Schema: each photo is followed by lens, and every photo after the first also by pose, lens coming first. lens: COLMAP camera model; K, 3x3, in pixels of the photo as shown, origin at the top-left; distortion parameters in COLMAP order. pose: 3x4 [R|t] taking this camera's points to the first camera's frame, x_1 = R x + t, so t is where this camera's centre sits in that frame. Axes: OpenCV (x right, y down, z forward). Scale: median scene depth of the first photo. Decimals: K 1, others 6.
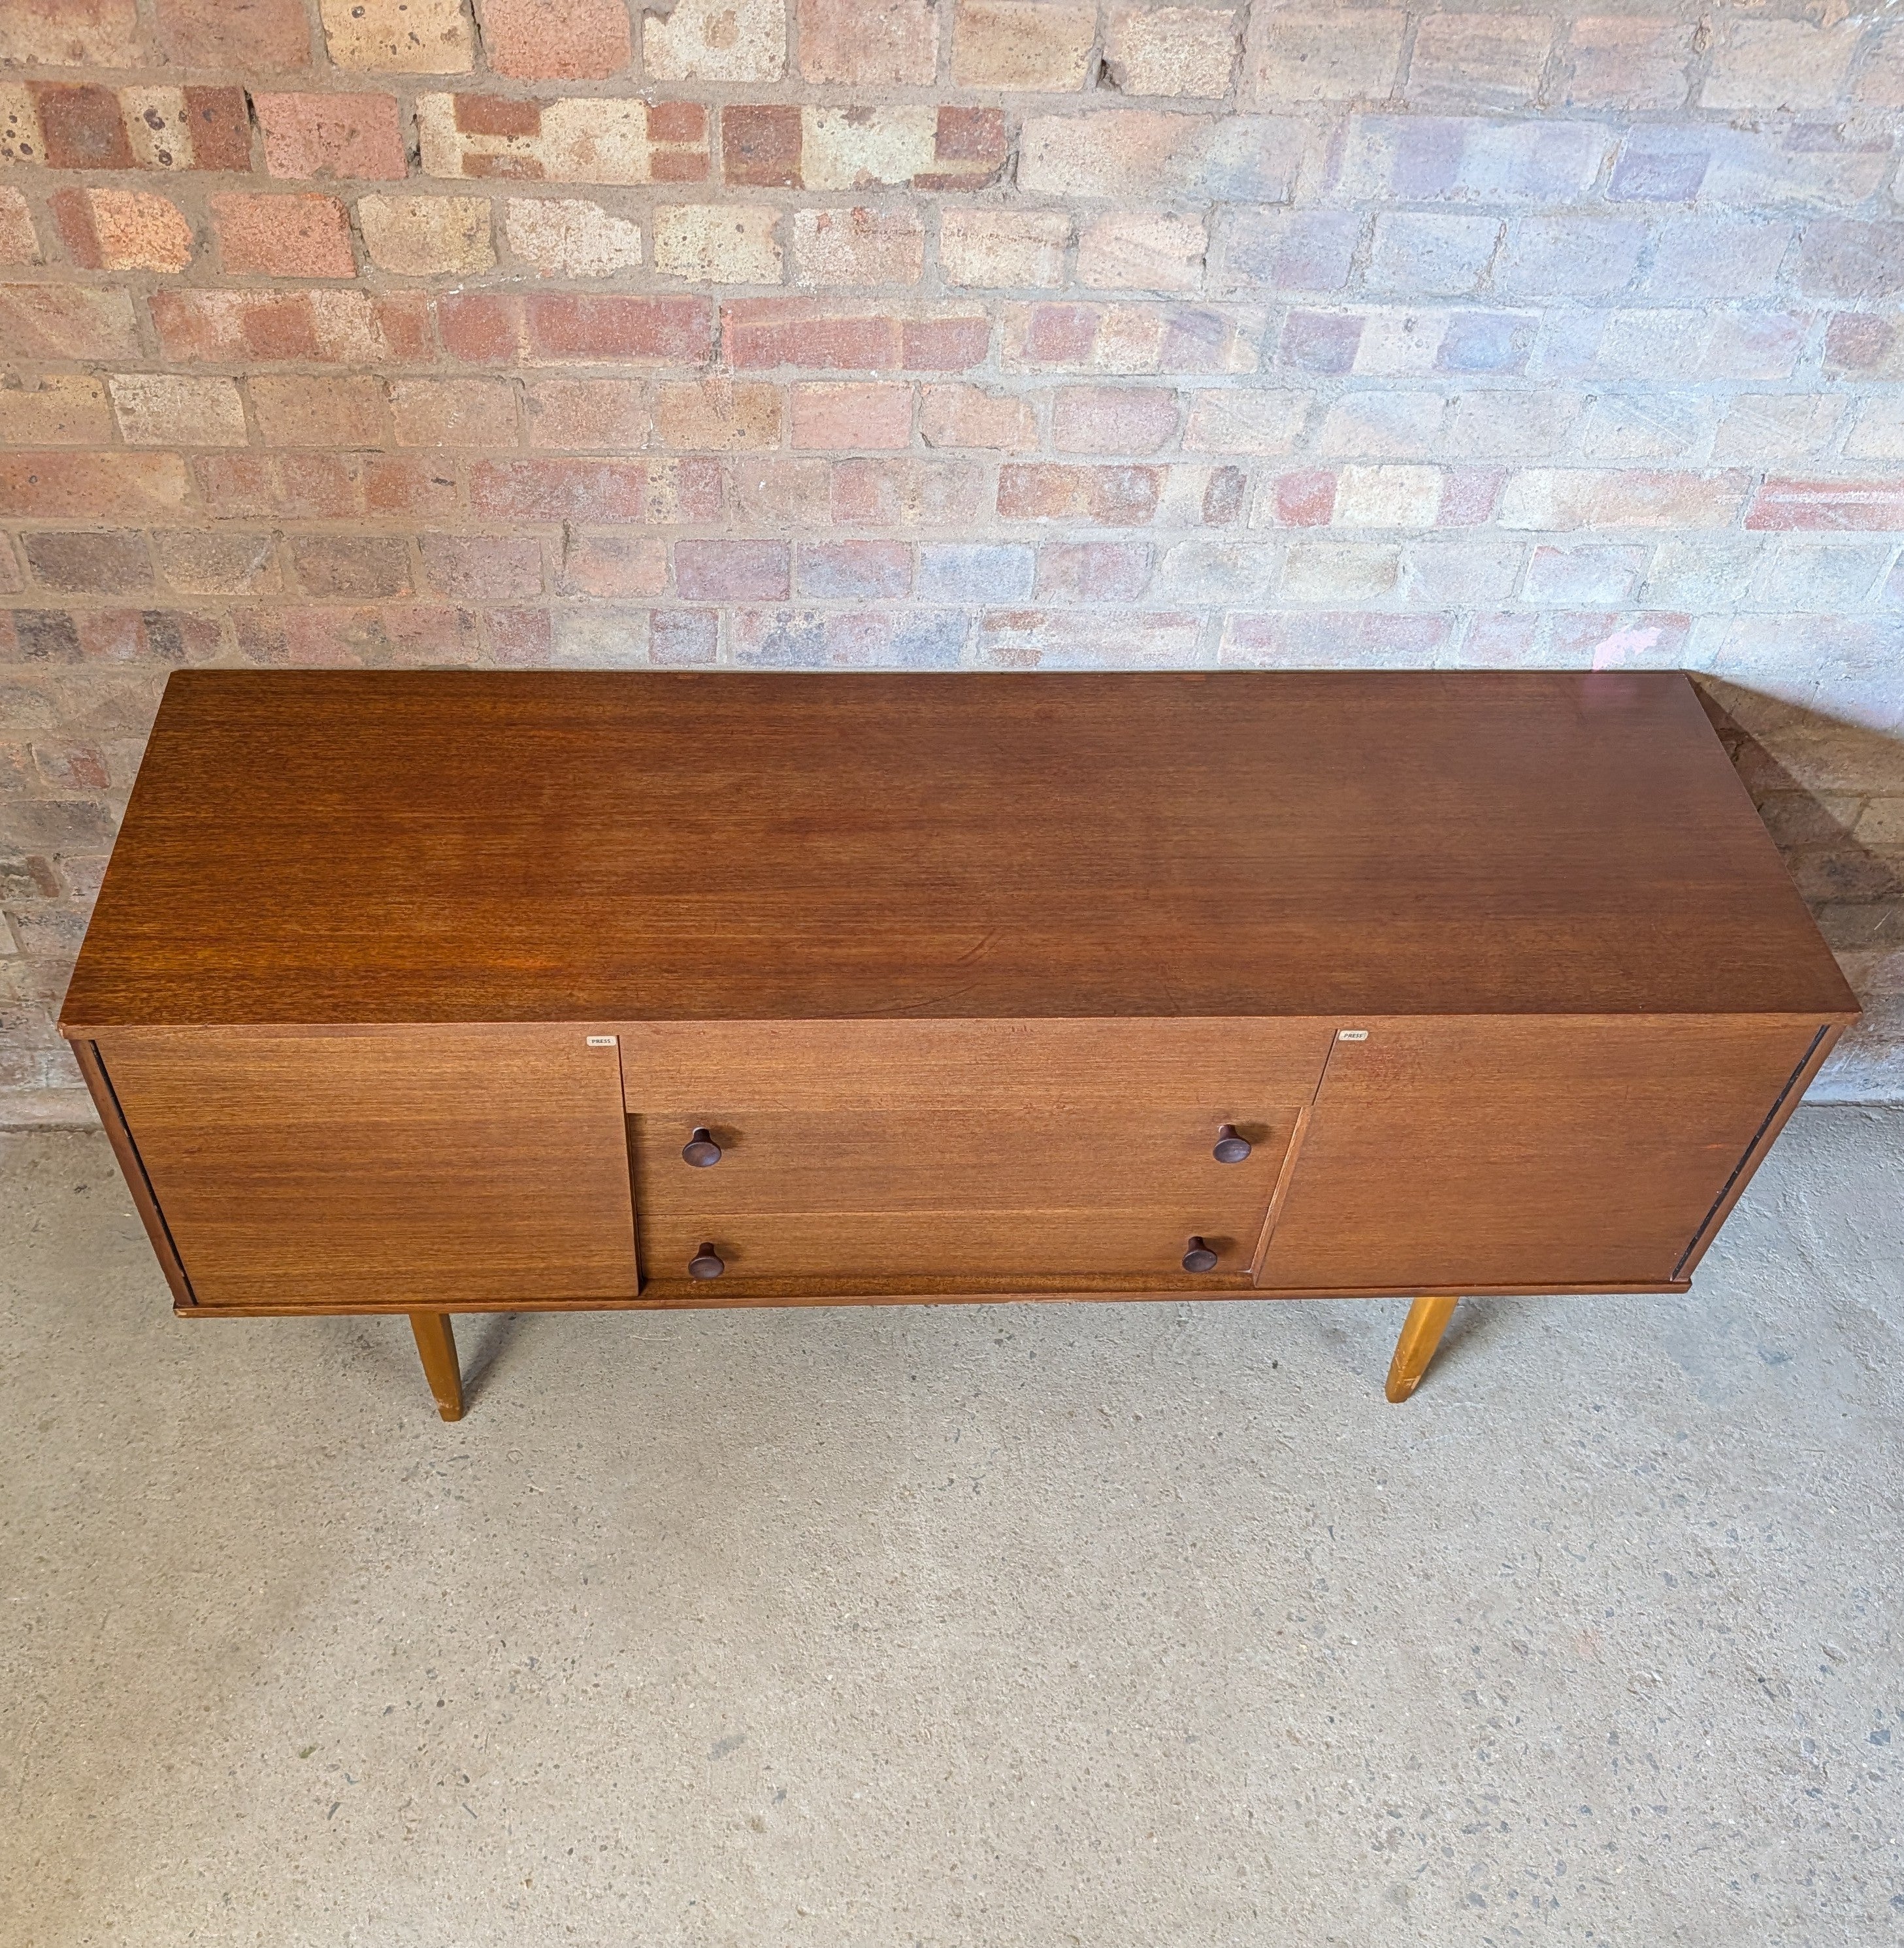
lens RADIAL K [[1918.6, 0, 875.5], [0, 1918.6, 964.7], [0, 0, 1]] dist [0.010773, 0.000000]
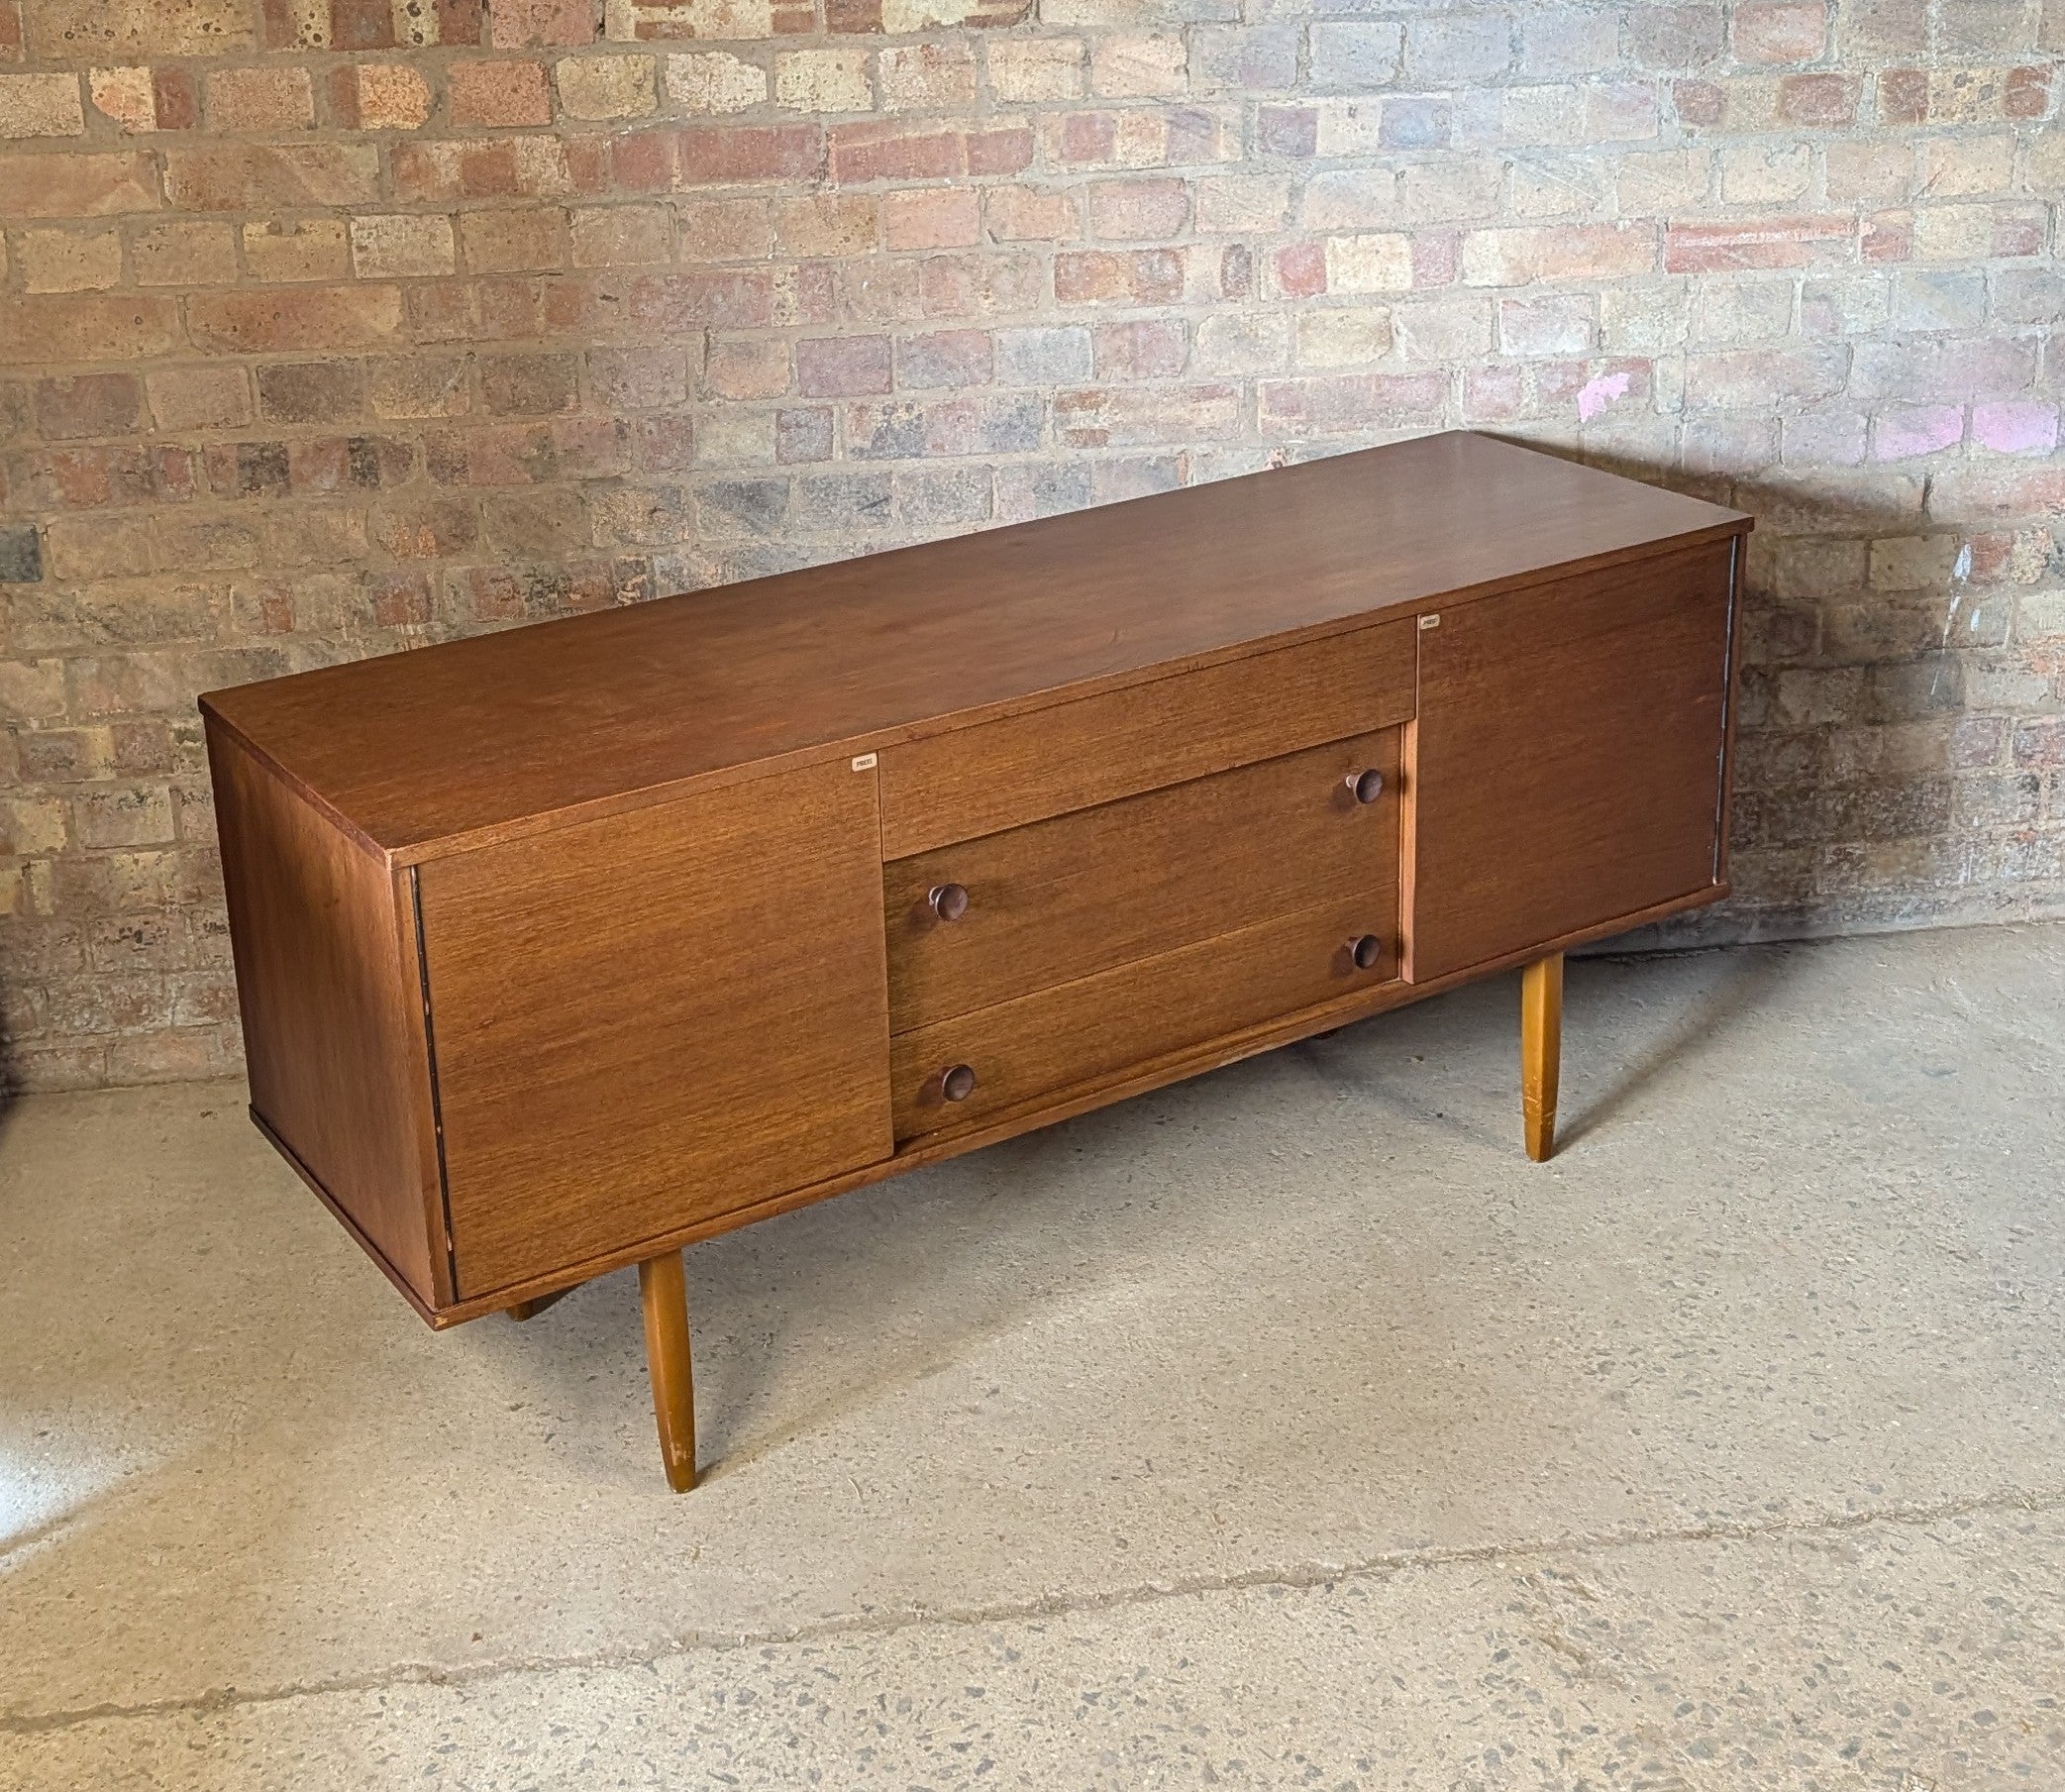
lens RADIAL K [[2887.6, 0, 1002.2], [0, 2887.6, 672.2], [0, 0, 1]] dist [0.094782, 0.000000]
pose [[0.993856, -0.093284, 0.059569, -0.100888], [0.110263, 0.881222, -0.459662, 0.801798], [-0.009615, 0.463406, 0.886094, -0.515571]]
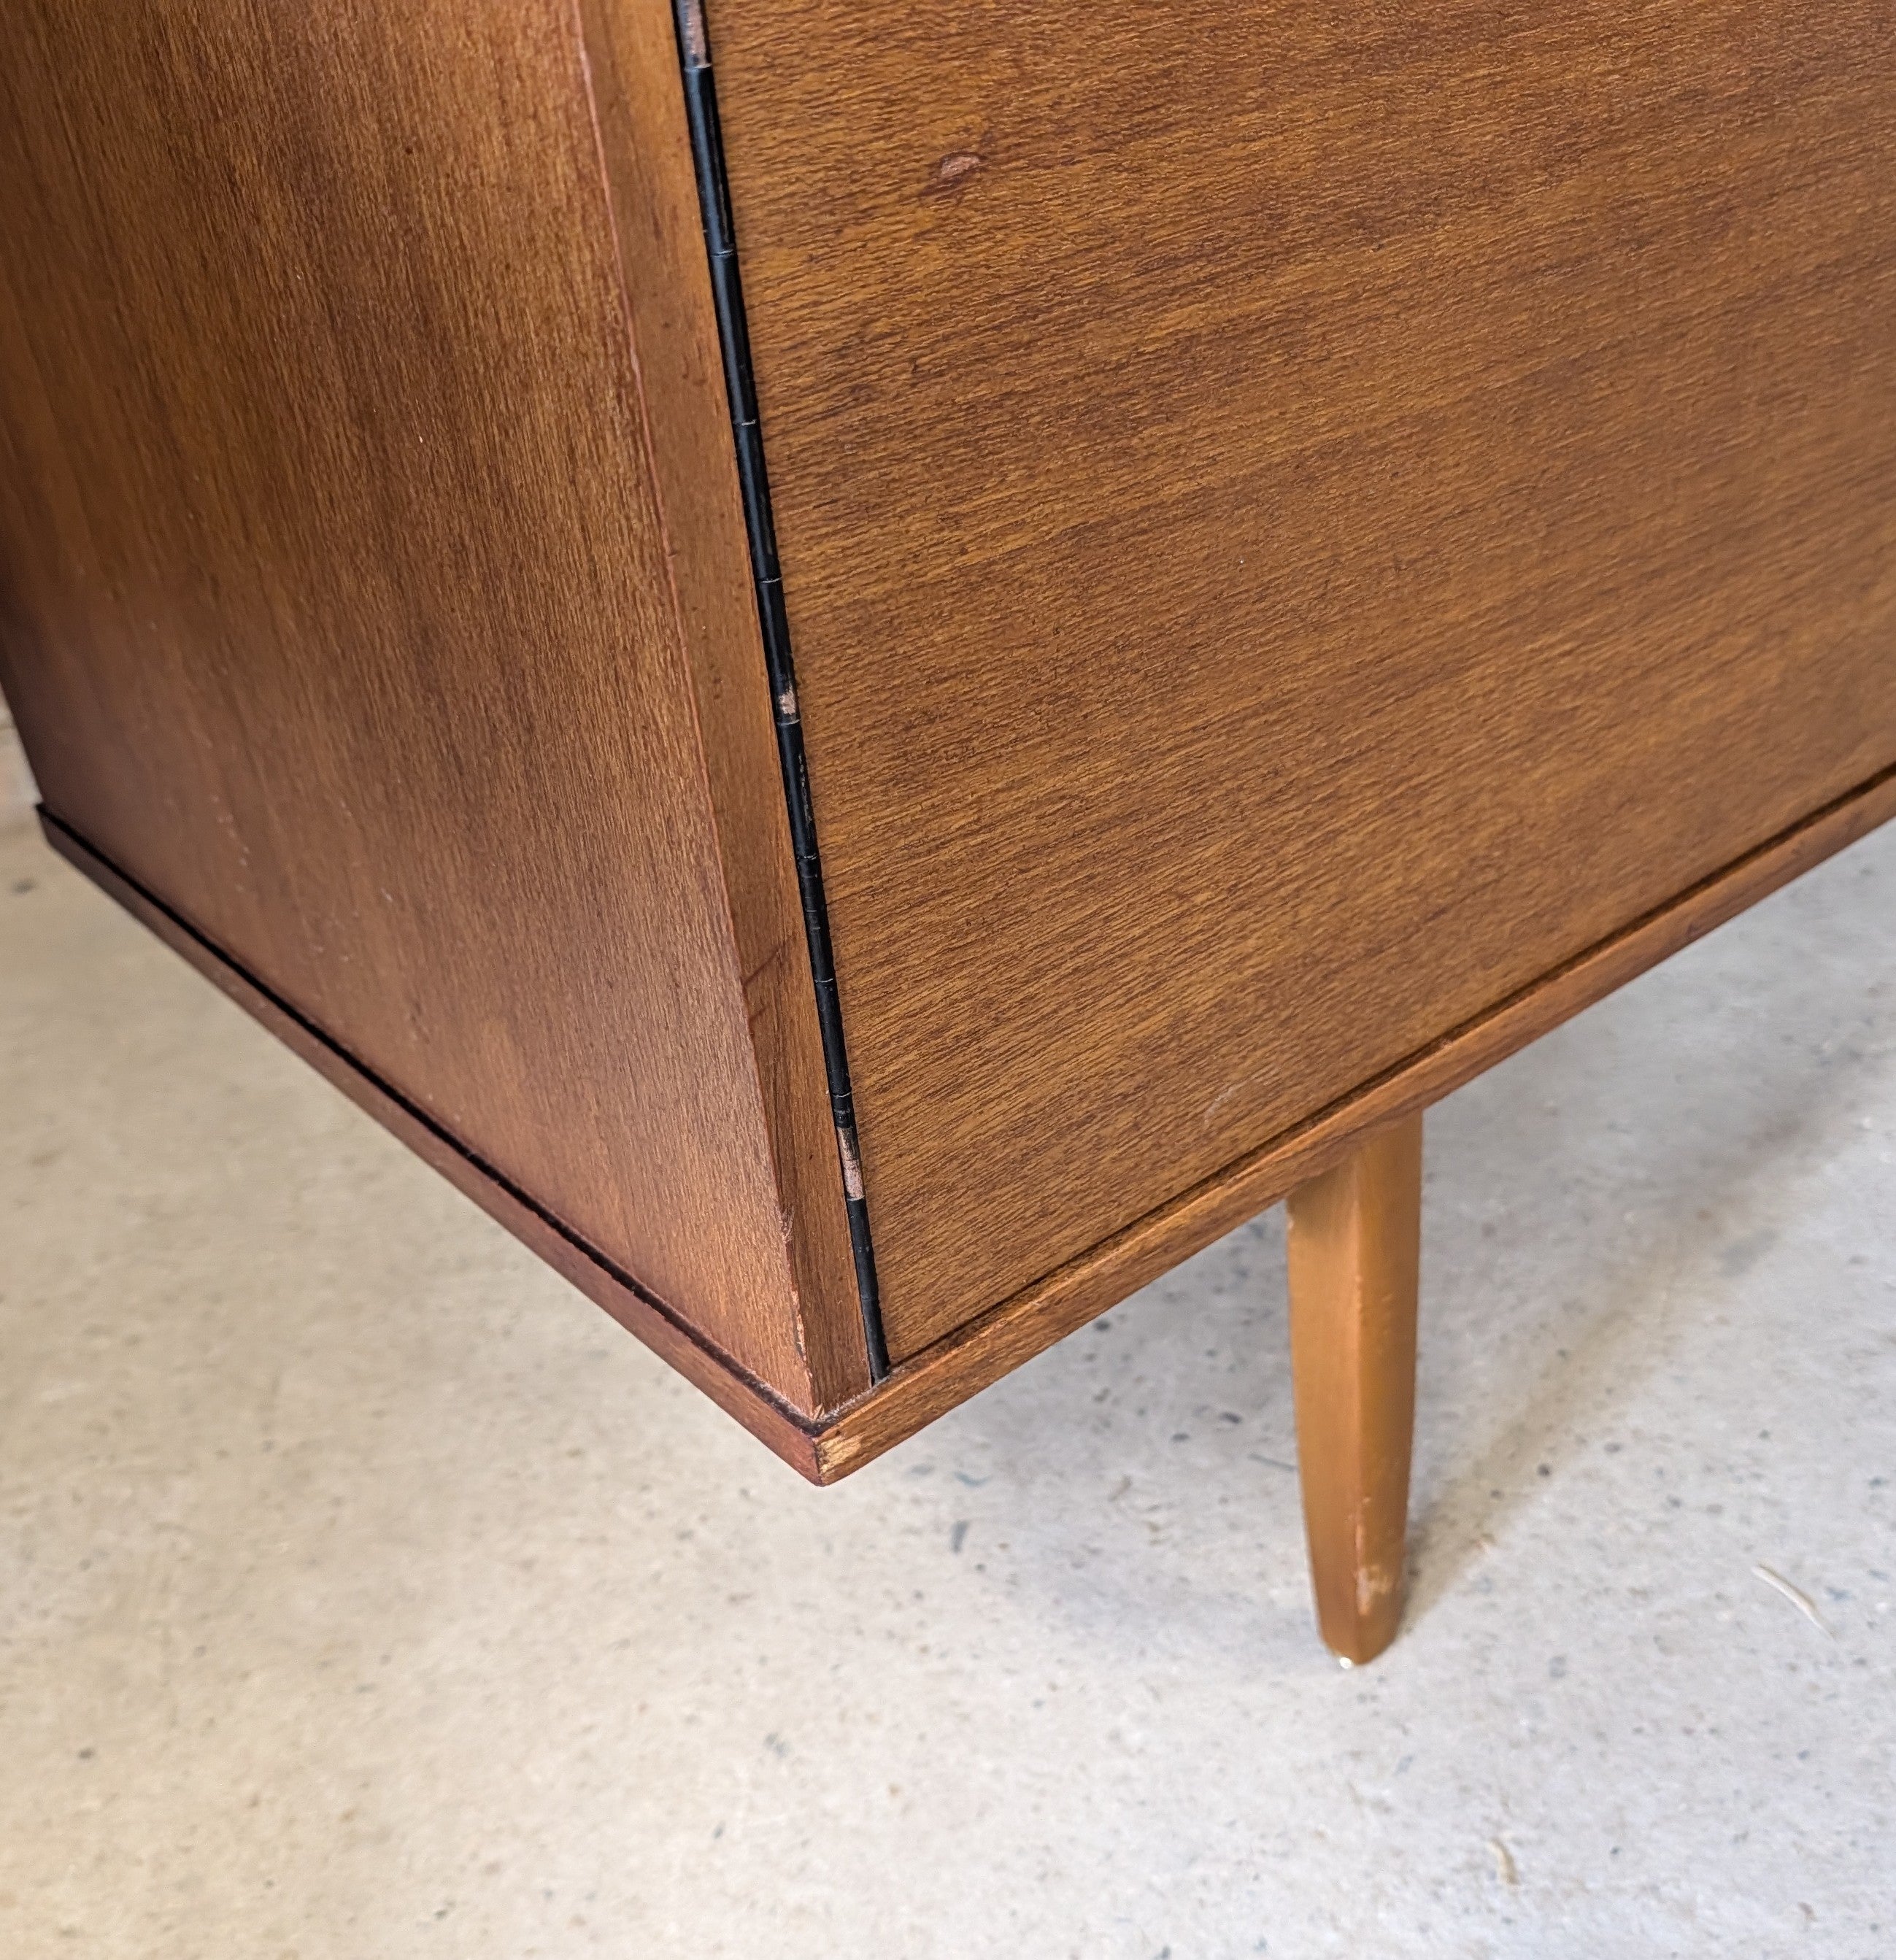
lens RADIAL K [[2187.6, 0, 1077.8], [0, 2187.6, 1151.7], [0, 0, 1]] dist [0.008636, 0.000000]
pose [[0.964372, -0.218064, 0.149784, -0.306385], [0.243367, 0.953257, -0.179092, 0.446768], [-0.103730, 0.209164, 0.972364, 0.523691]]
